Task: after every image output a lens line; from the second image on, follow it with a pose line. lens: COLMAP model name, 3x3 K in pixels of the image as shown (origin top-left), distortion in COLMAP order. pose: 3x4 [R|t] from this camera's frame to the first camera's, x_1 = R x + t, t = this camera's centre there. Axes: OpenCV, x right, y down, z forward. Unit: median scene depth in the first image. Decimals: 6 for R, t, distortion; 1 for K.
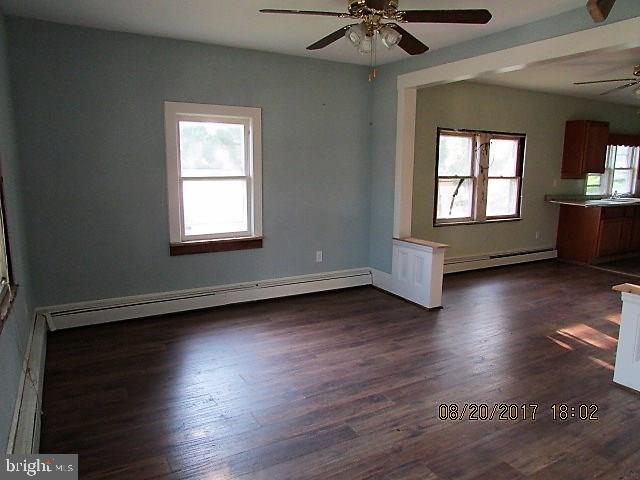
lens RADIAL K [[454.0, 0, 319.3], [0, 454.0, 244.5], [0, 0, 1]] dist [-0.019915, -0.005091]
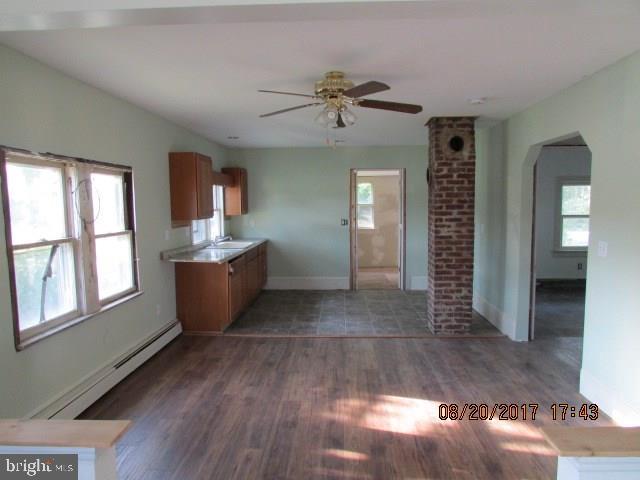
lens RADIAL K [[454.0, 0, 321.3], [0, 454.0, 243.7], [0, 0, 1]] dist [-0.019915, -0.005091]
pose [[0.533266, -0.090163, 0.841129, 0.035055], [0.154406, 0.987975, 0.008012, -0.099058], [-0.831737, 0.125603, 0.540775, 0.438768]]
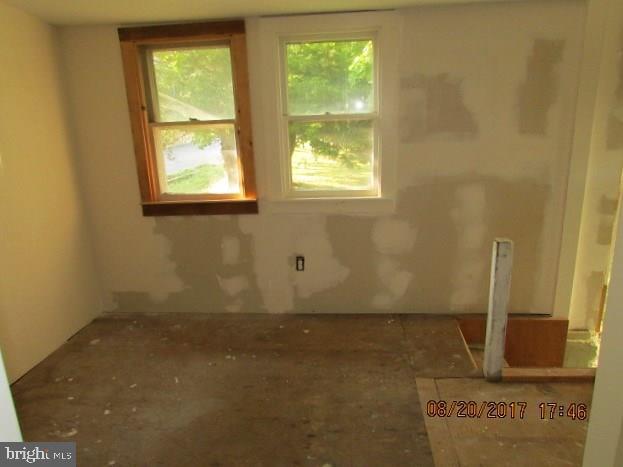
lens RADIAL K [[441.9, 0, 310.6], [0, 441.9, 235.3], [0, 0, 1]] dist [-0.019915, -0.005091]
pose [[0.539739, -0.219849, 0.812618, 1.173464], [0.169837, 0.973885, 0.150674, -0.160189], [-0.824523, 0.056688, 0.562982, 1.001412]]
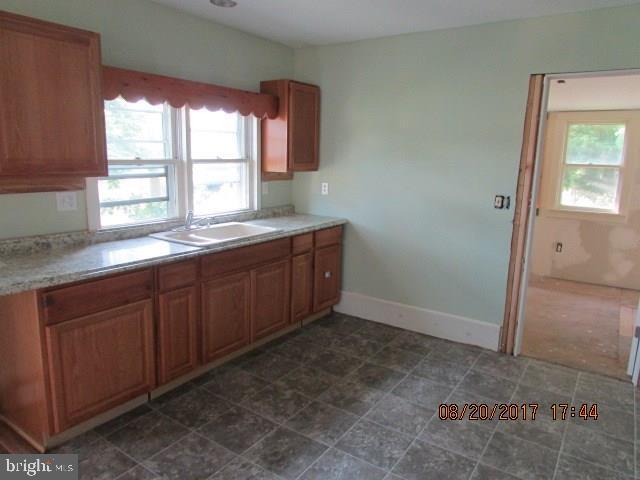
lens RADIAL K [[454.0, 0, 317.9], [0, 454.0, 240.6], [0, 0, 1]] dist [-0.019915, -0.005091]
pose [[0.899820, -0.065636, 0.431296, 0.711894], [0.051890, 0.997702, 0.043574, -0.128091], [-0.433165, -0.016828, 0.901157, 0.667639]]
